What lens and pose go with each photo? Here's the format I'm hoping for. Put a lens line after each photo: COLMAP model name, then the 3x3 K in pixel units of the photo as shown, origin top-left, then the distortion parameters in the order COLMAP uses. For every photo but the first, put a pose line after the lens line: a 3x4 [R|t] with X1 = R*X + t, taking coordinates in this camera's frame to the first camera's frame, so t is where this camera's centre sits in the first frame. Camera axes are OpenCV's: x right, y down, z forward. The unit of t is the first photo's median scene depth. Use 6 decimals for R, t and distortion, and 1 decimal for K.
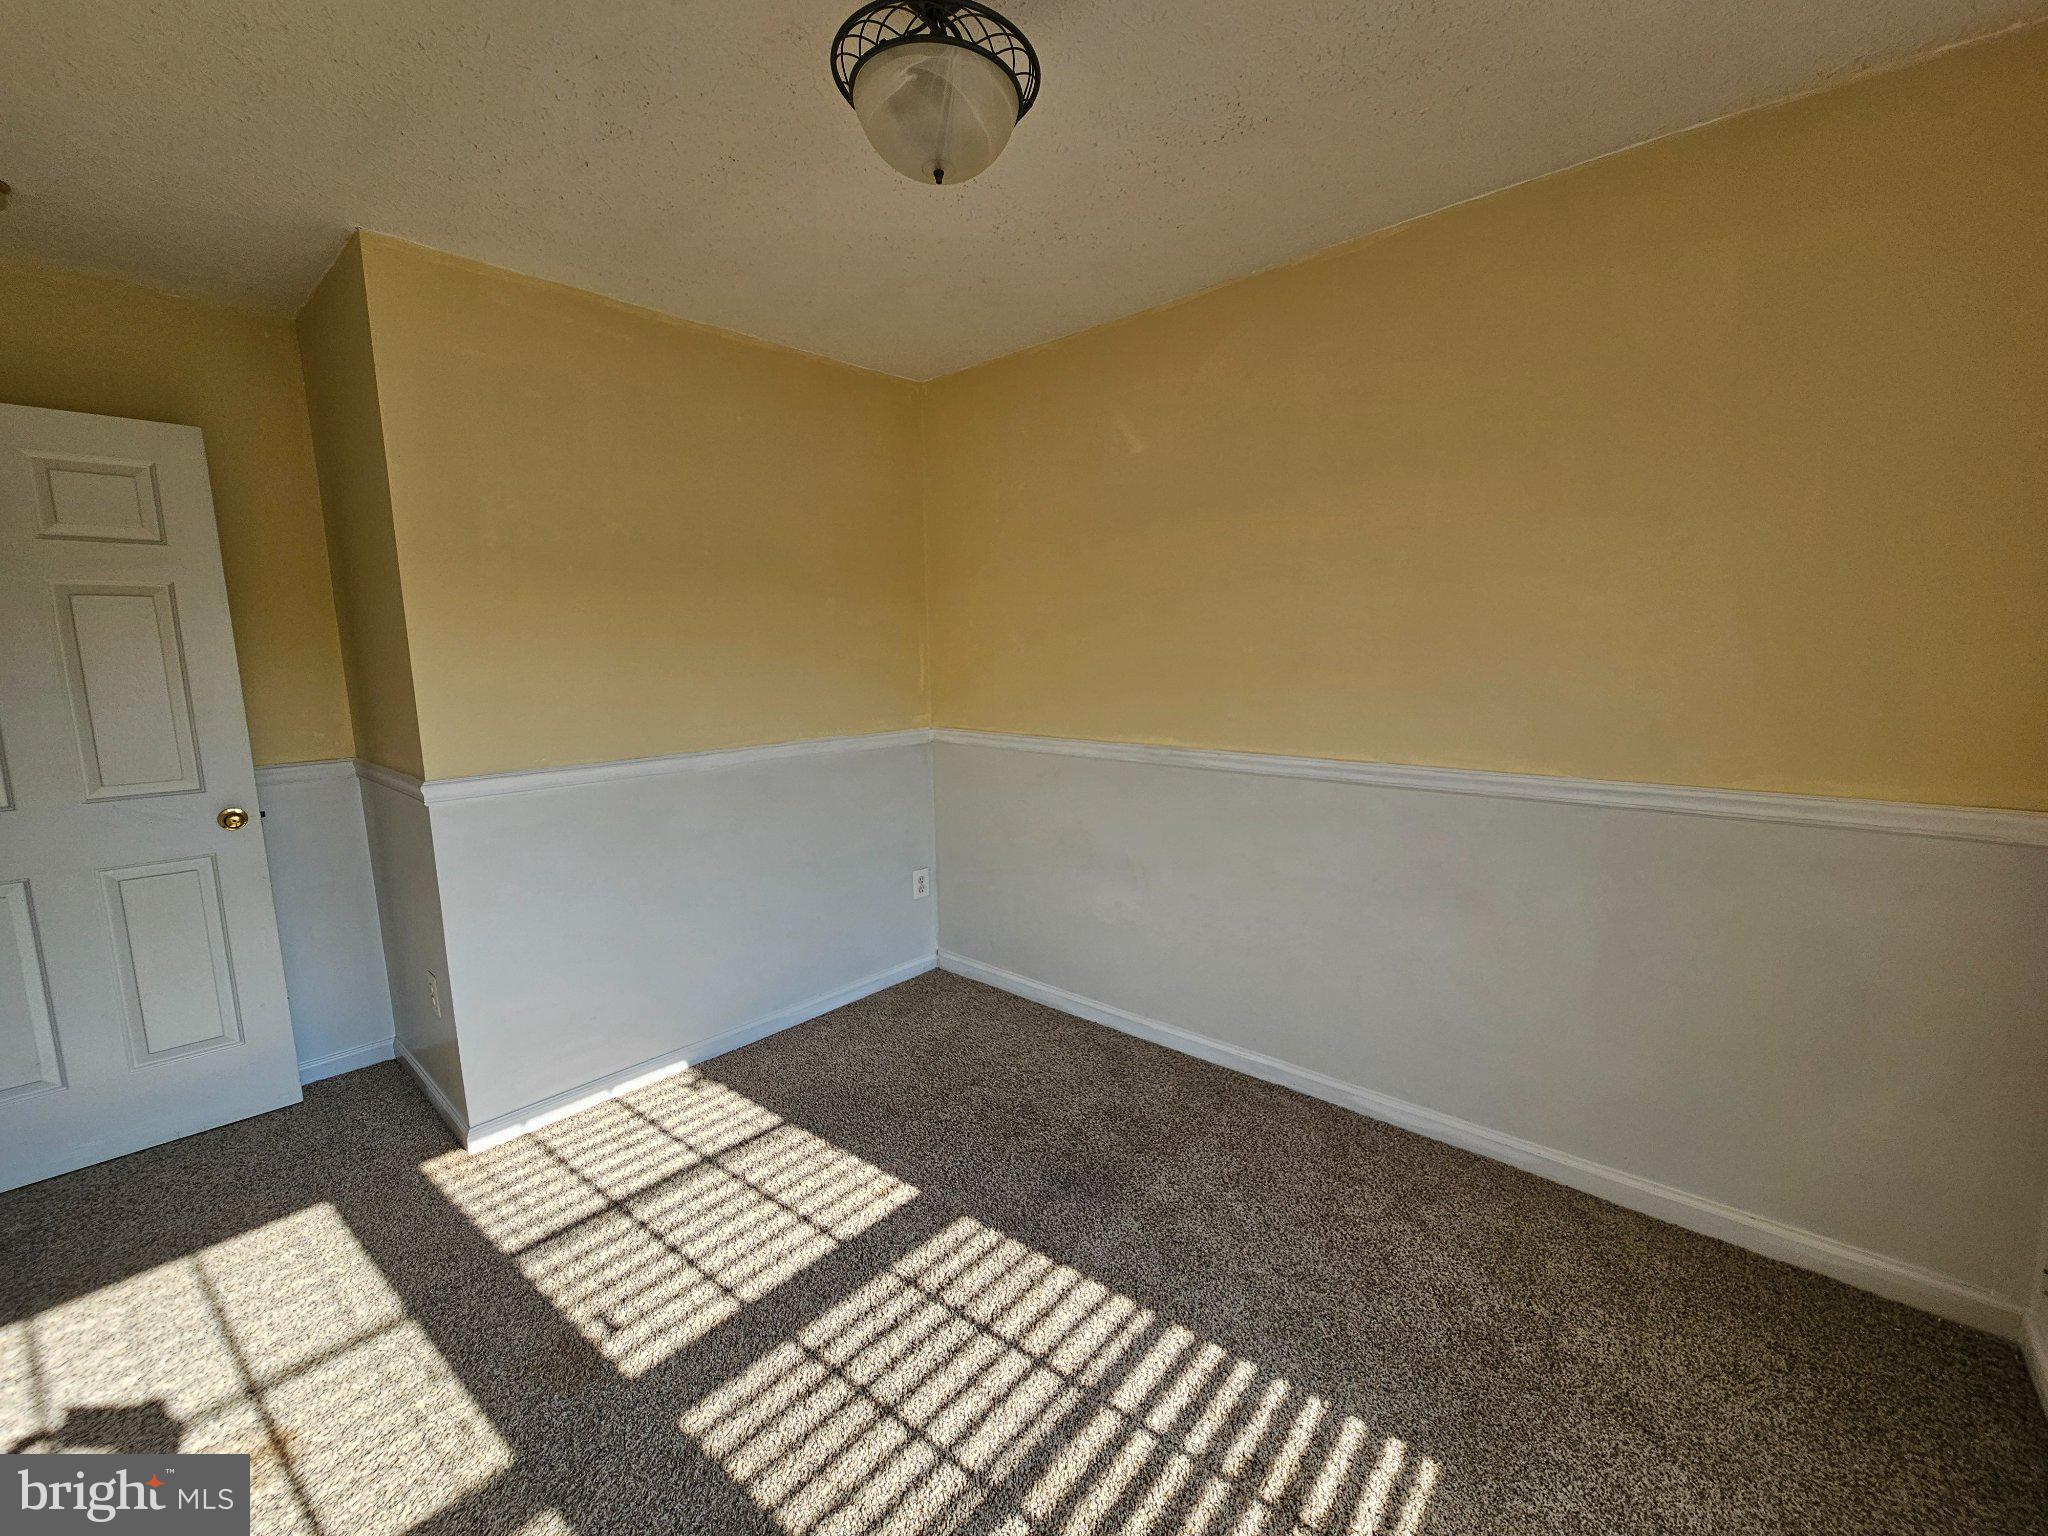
lens RADIAL K [[838.4, 0, 1027.5], [0, 838.4, 768.4], [0, 0, 1]] dist [0.001939, -0.000524]
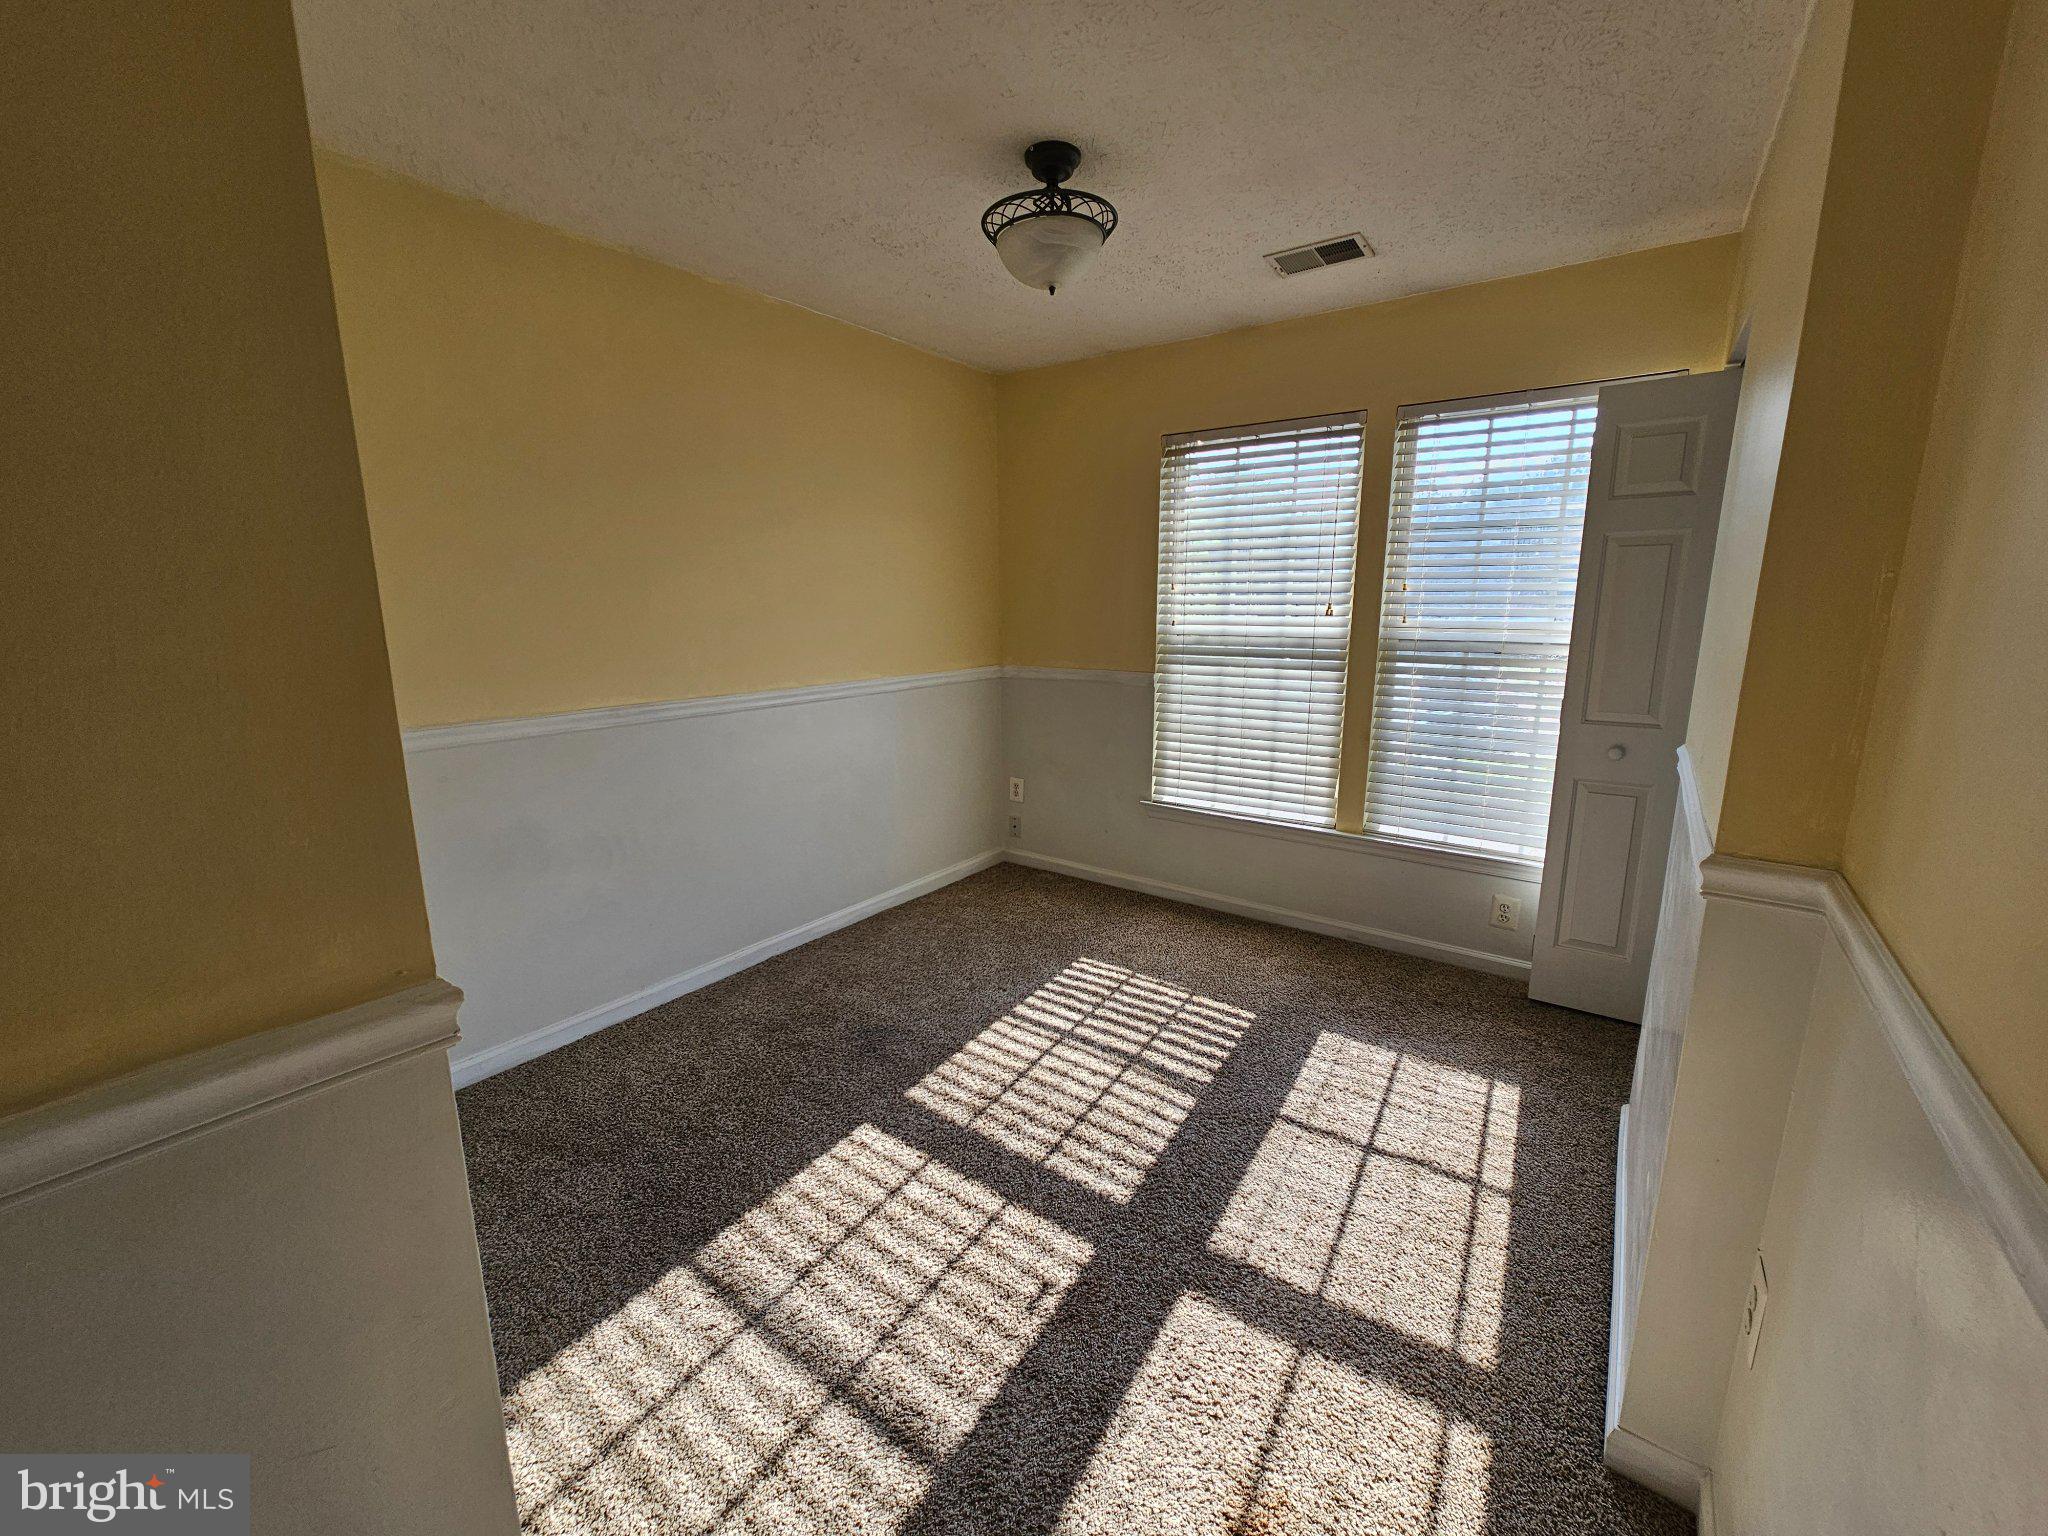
lens RADIAL K [[838.4, 0, 1027.5], [0, 838.4, 768.4], [0, 0, 1]] dist [0.001939, -0.000524]
pose [[-0.100023, -0.182786, 0.978051, -1.336000], [0.146667, 0.969534, 0.196194, -0.124078], [-0.984116, 0.163072, -0.070167, 0.980469]]
